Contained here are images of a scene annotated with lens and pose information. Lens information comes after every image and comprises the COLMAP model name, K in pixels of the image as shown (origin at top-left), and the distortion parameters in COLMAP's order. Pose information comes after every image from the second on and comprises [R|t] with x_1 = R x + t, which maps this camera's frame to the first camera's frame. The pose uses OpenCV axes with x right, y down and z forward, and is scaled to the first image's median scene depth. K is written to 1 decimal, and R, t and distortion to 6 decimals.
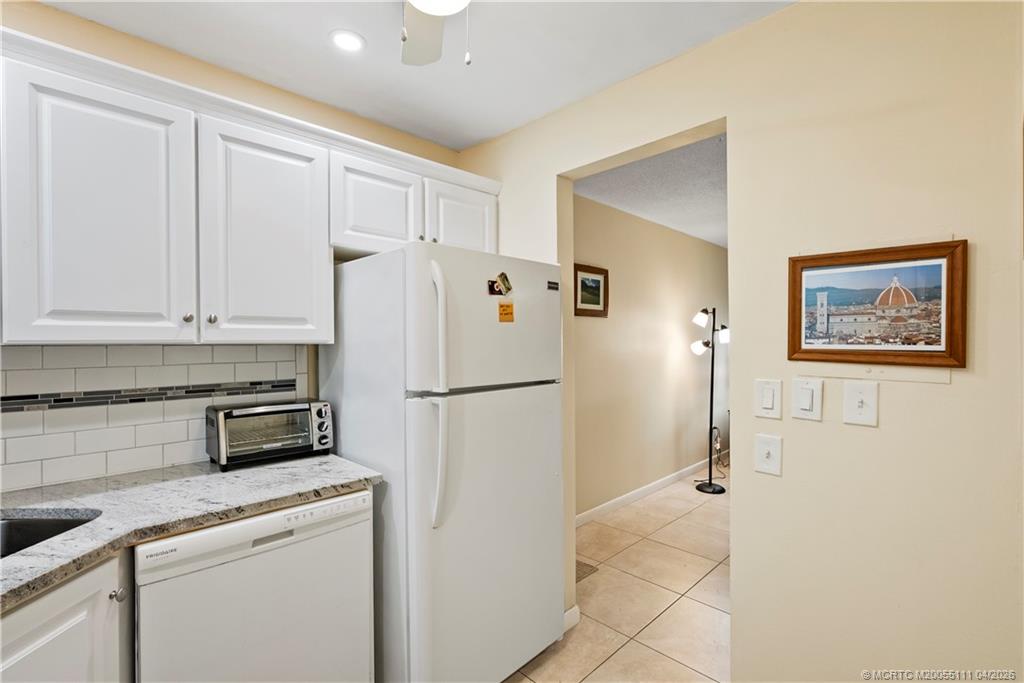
lens RADIAL K [[481.6, 0, 530.0], [0, 481.6, 343.1], [0, 0, 1]] dist [-0.003460, 0.000767]
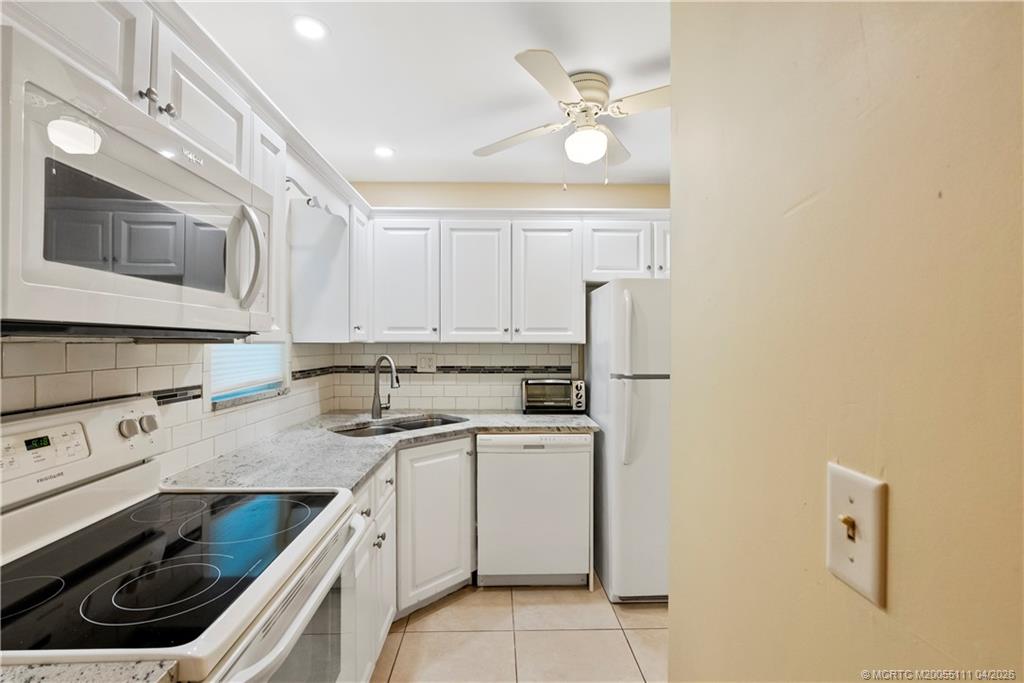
lens RADIAL K [[481.6, 0, 505.0], [0, 481.6, 342.3], [0, 0, 1]] dist [-0.003460, 0.000767]
pose [[0.725297, 0.005949, -0.688410, 0.523314], [-0.005242, 0.999981, 0.003119, -0.006545], [0.688416, 0.001347, 0.725315, -0.342175]]
